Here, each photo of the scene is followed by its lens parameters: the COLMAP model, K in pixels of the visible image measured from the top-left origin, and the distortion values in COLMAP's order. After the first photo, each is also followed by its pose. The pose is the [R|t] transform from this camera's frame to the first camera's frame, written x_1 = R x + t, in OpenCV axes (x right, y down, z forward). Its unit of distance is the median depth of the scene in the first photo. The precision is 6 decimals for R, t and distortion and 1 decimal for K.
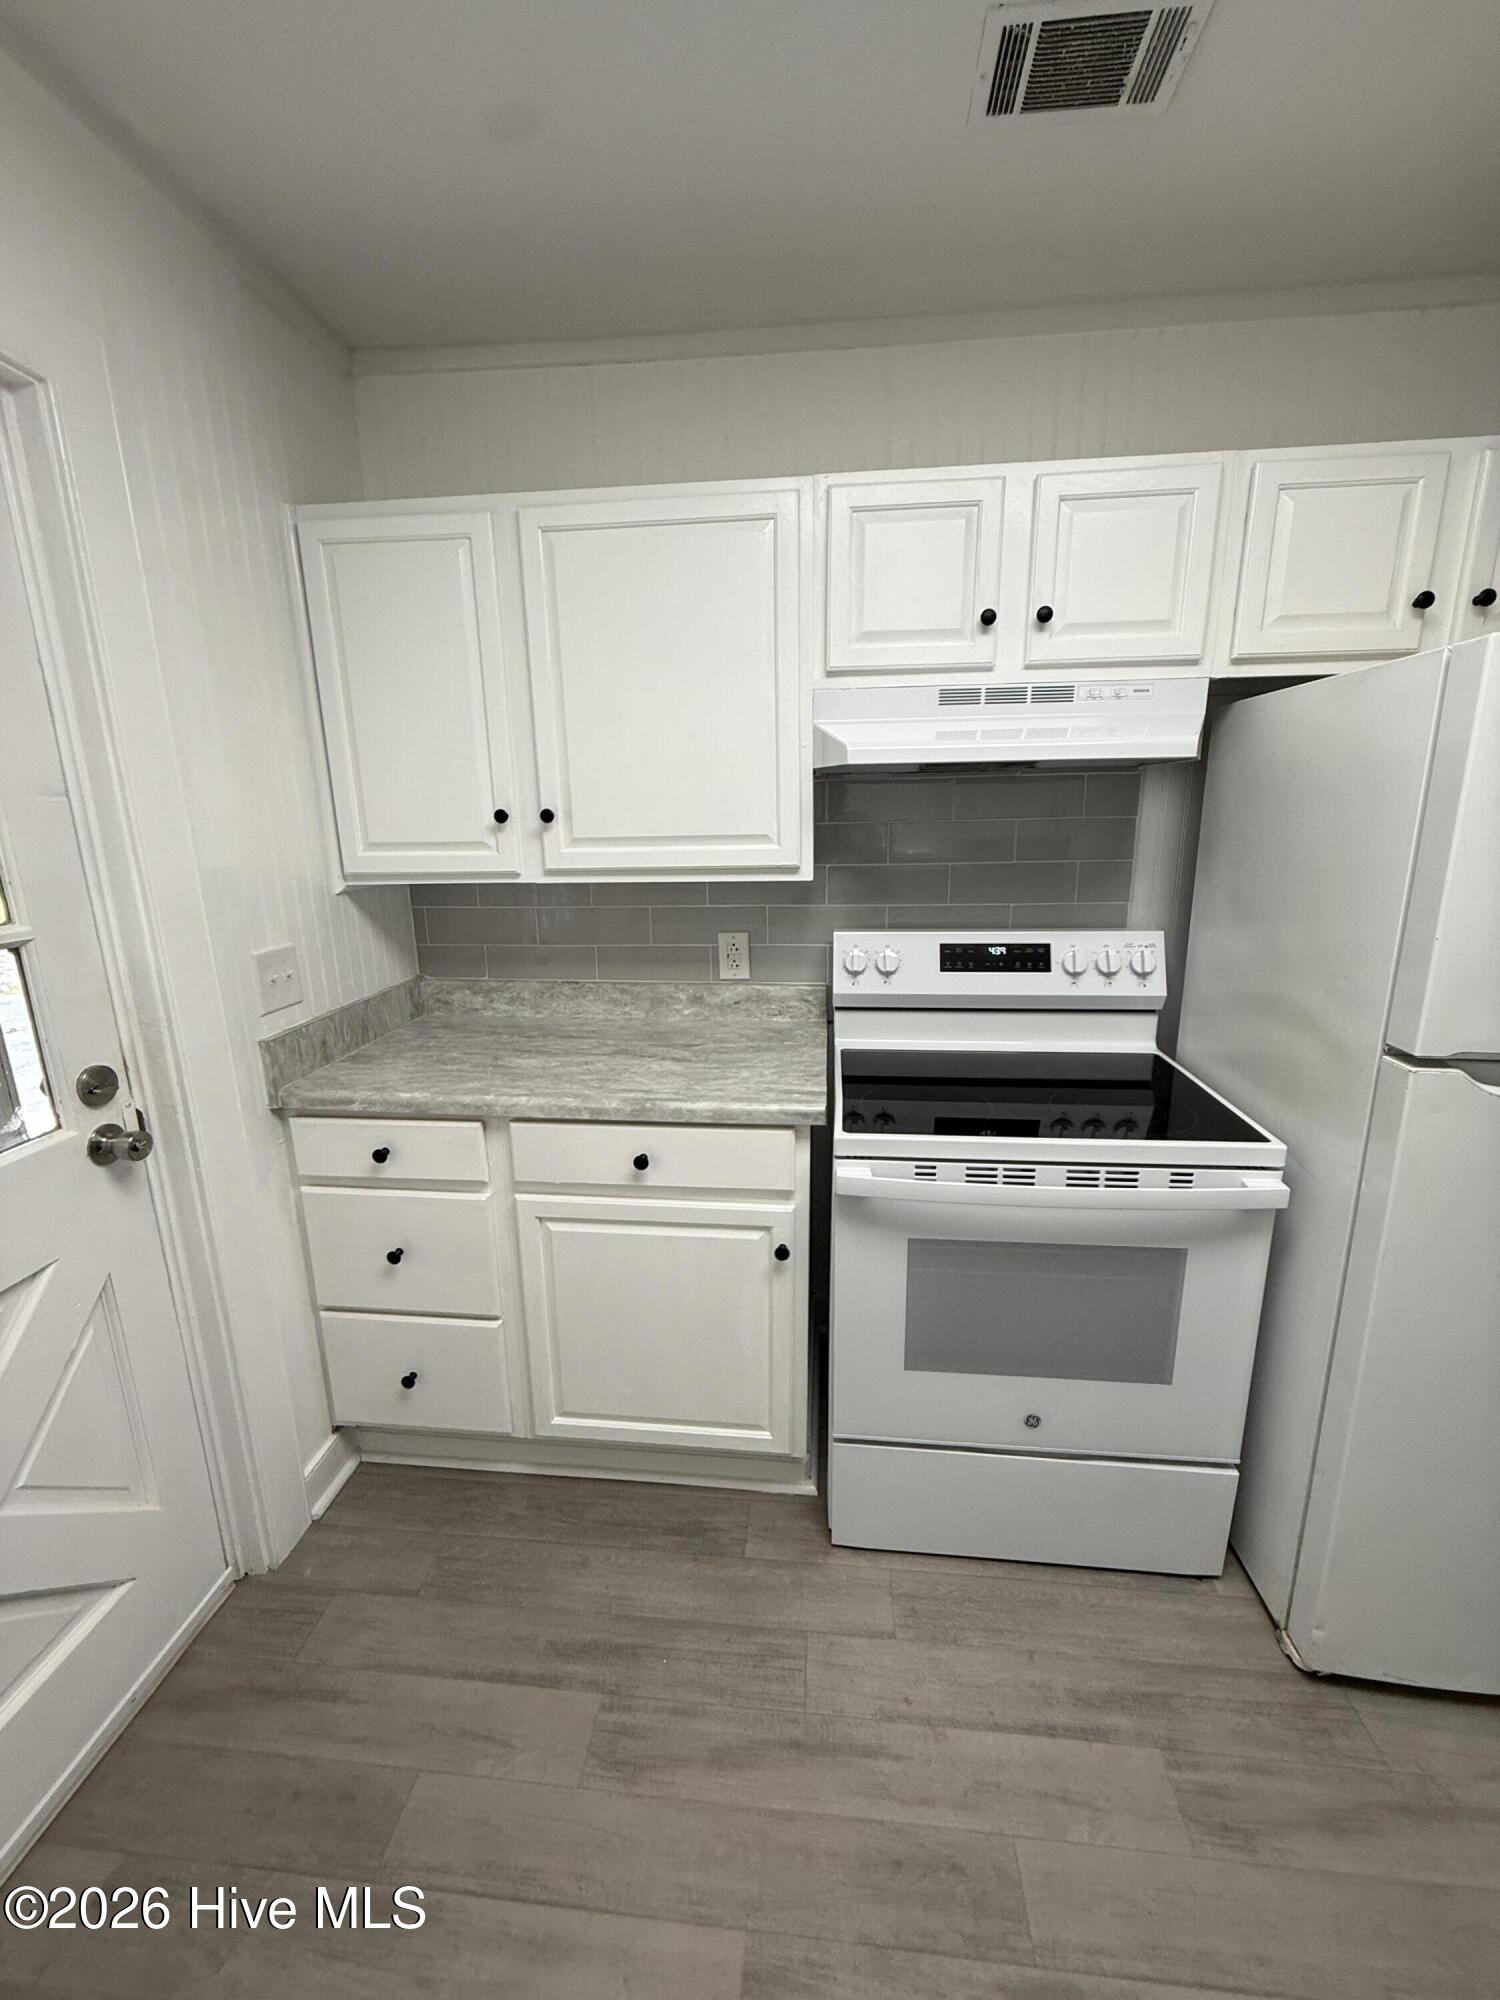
lens RADIAL K [[813.7, 0, 750.0], [0, 813.7, 1000.0], [0, 0, 1]] dist [0.003504, 0.000324]
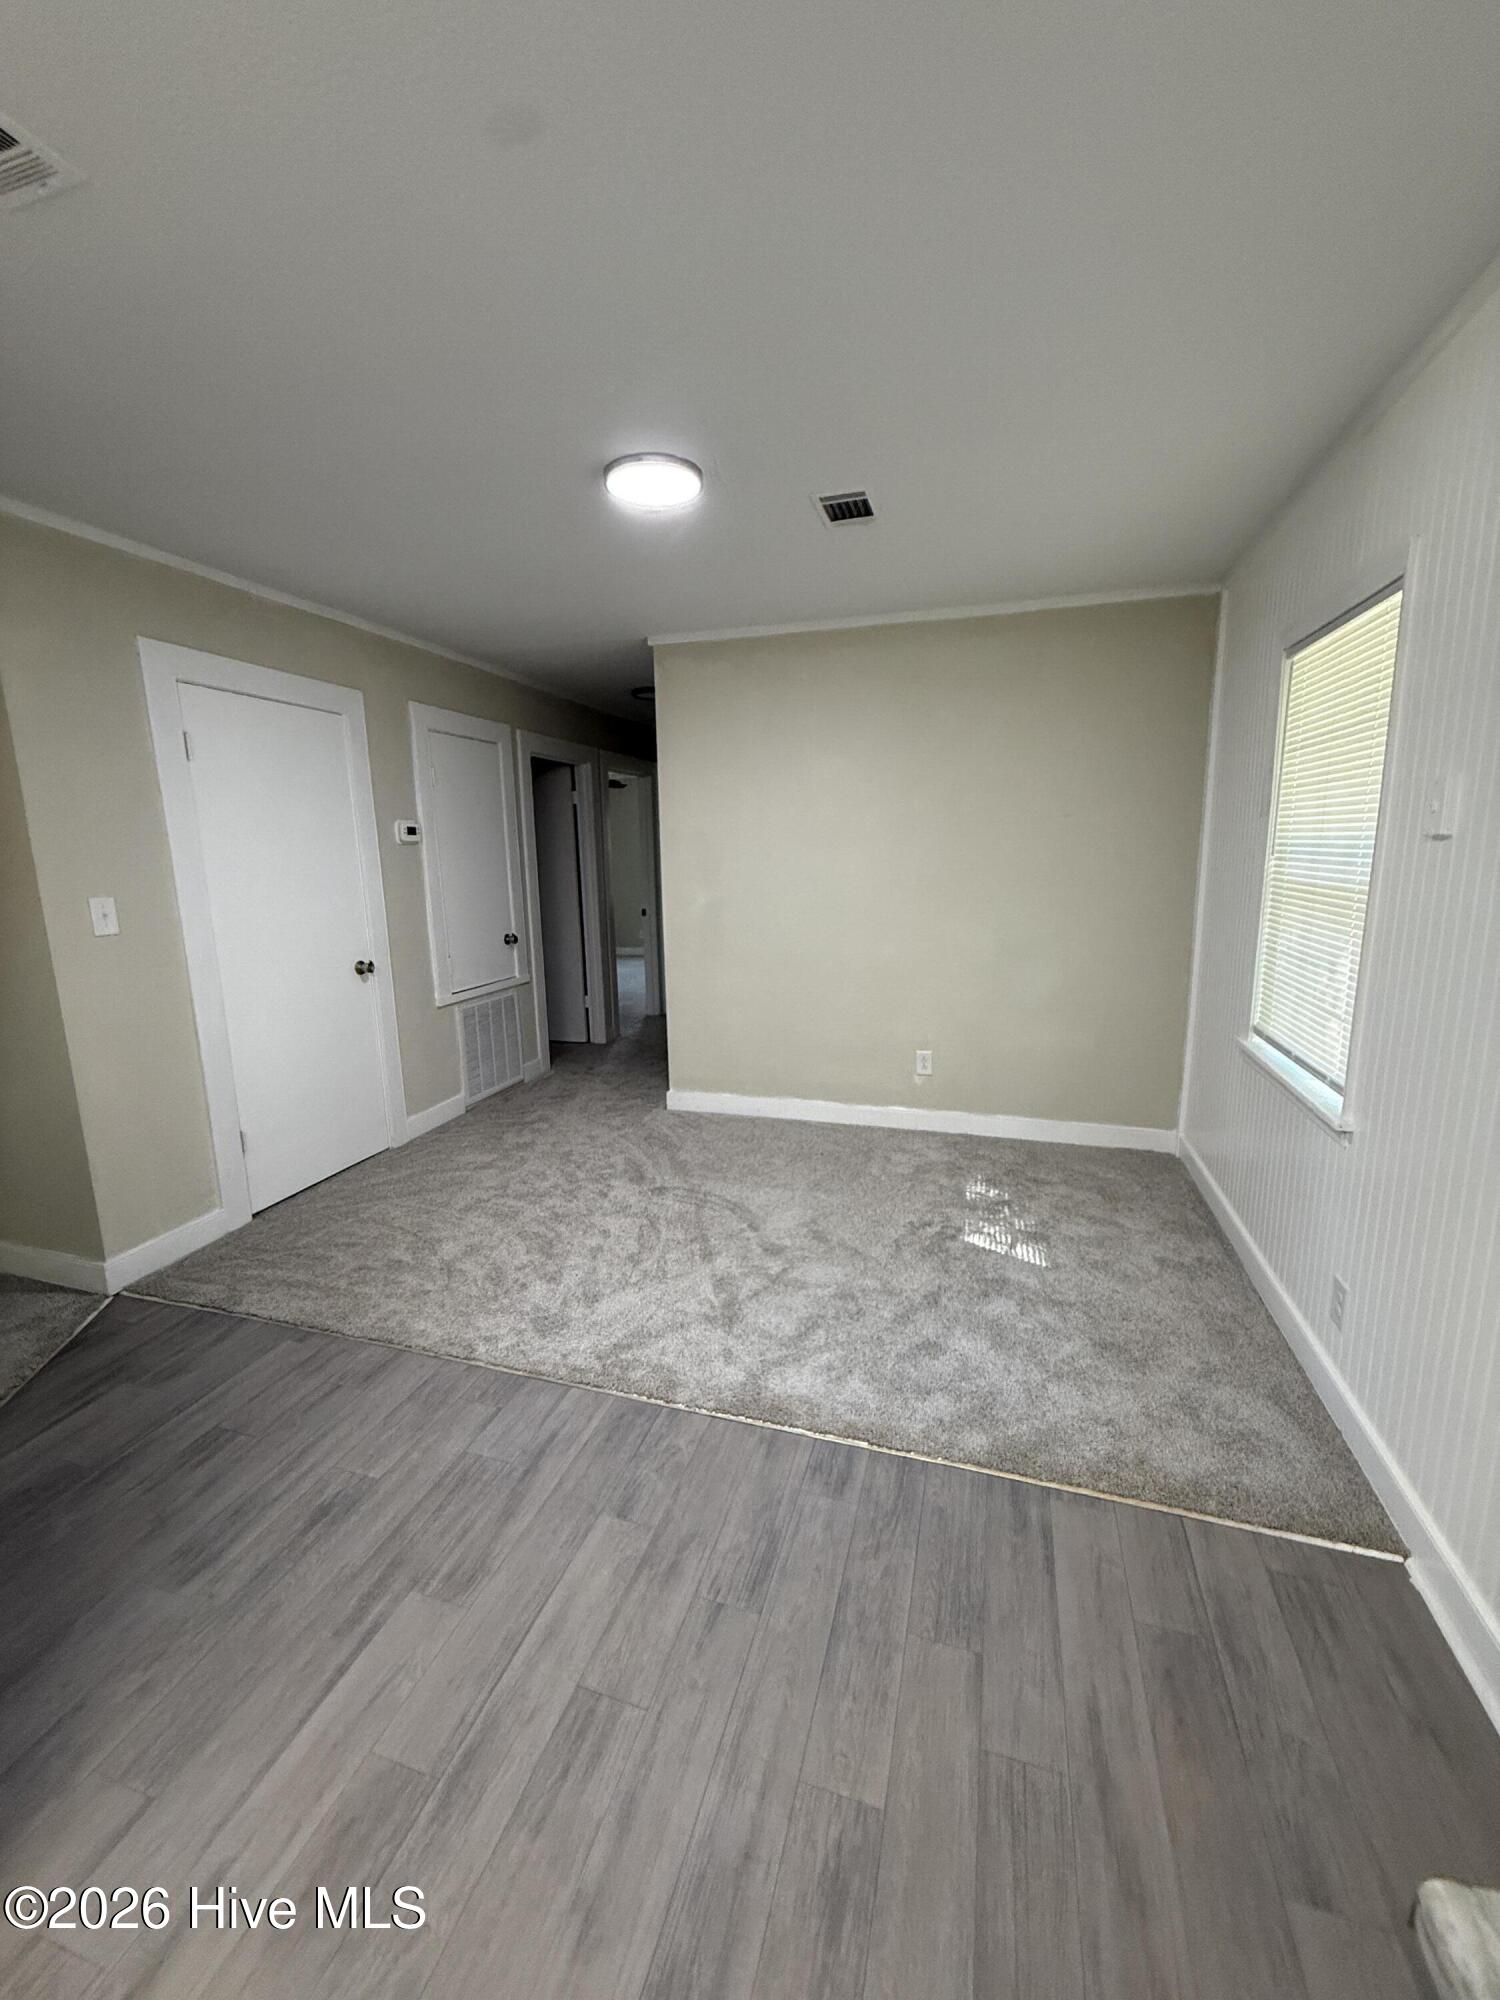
lens RADIAL K [[813.7, 0, 750.0], [0, 813.7, 1000.0], [0, 0, 1]] dist [0.003504, 0.000324]
pose [[0.189721, -0.161481, 0.968468, -1.148014], [0.218535, 0.968584, 0.118689, -0.019792], [-0.957208, 0.189127, 0.219050, 0.106530]]
